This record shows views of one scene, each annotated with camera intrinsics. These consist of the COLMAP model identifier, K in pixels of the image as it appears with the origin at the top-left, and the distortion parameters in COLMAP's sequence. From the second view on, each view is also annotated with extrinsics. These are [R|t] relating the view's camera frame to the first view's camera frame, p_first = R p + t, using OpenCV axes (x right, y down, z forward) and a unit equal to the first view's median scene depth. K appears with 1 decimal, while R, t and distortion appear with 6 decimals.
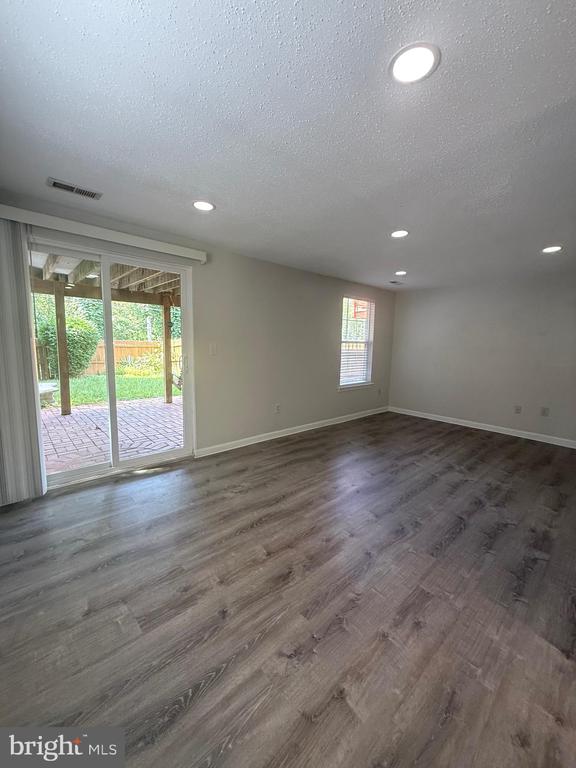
lens RADIAL K [[306.3, 0, 286.8], [0, 306.3, 381.3], [0, 0, 1]] dist [-0.001192, 0.000440]
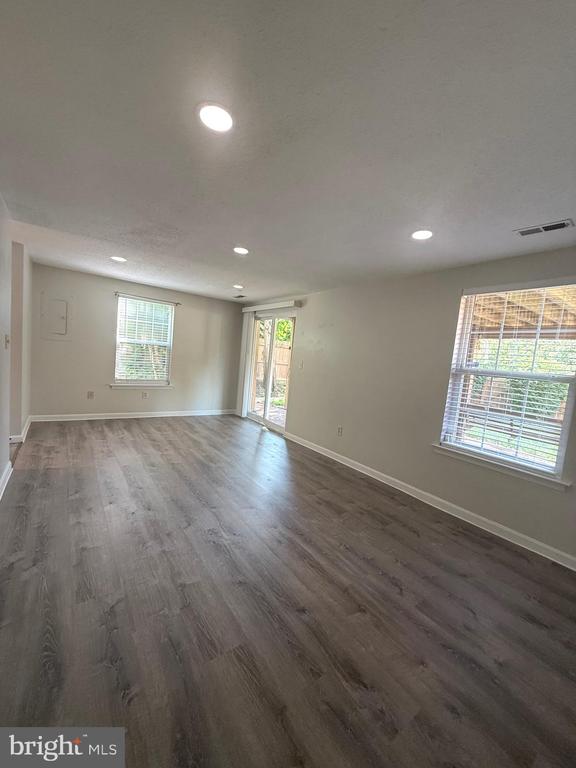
lens RADIAL K [[306.1, 0, 288.0], [0, 306.1, 384.0], [0, 0, 1]] dist [0.028287, 0.000132]
pose [[-0.108263, 0.054928, -0.992604, 0.998052], [-0.212384, 0.974142, 0.077071, -0.101988], [0.971171, 0.219157, -0.093797, 0.936807]]
